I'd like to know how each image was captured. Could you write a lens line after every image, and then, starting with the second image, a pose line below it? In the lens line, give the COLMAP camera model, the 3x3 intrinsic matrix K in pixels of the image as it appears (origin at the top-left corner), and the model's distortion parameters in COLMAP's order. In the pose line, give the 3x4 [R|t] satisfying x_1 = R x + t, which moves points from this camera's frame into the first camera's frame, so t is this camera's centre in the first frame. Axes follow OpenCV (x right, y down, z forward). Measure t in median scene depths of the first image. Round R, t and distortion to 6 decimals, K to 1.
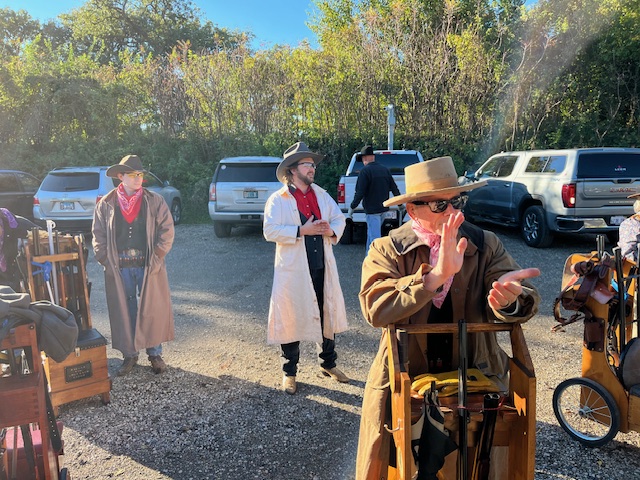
lens RADIAL K [[488.2, 0, 316.6], [0, 488.2, 234.1], [0, 0, 1]] dist [0.014776, -0.049213]
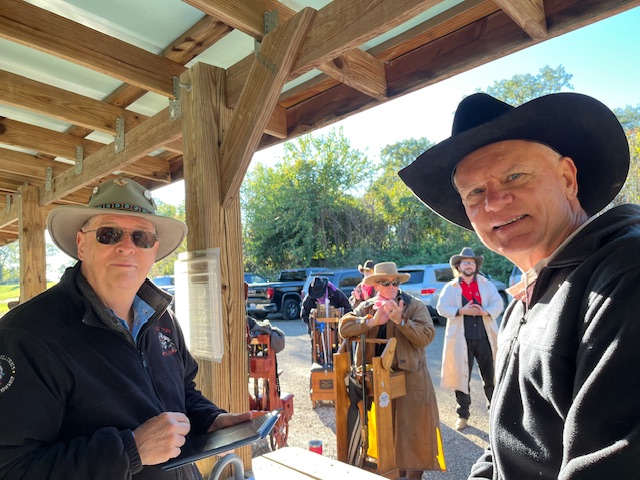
lens RADIAL K [[488.2, 0, 323.6], [0, 488.2, 244.7], [0, 0, 1]] dist [0.014776, -0.049213]
pose [[0.724787, -0.059176, -0.686427, 1.219141], [-0.056957, 0.987748, -0.145292, 0.062372], [0.686615, 0.144403, 0.712536, -0.594712]]
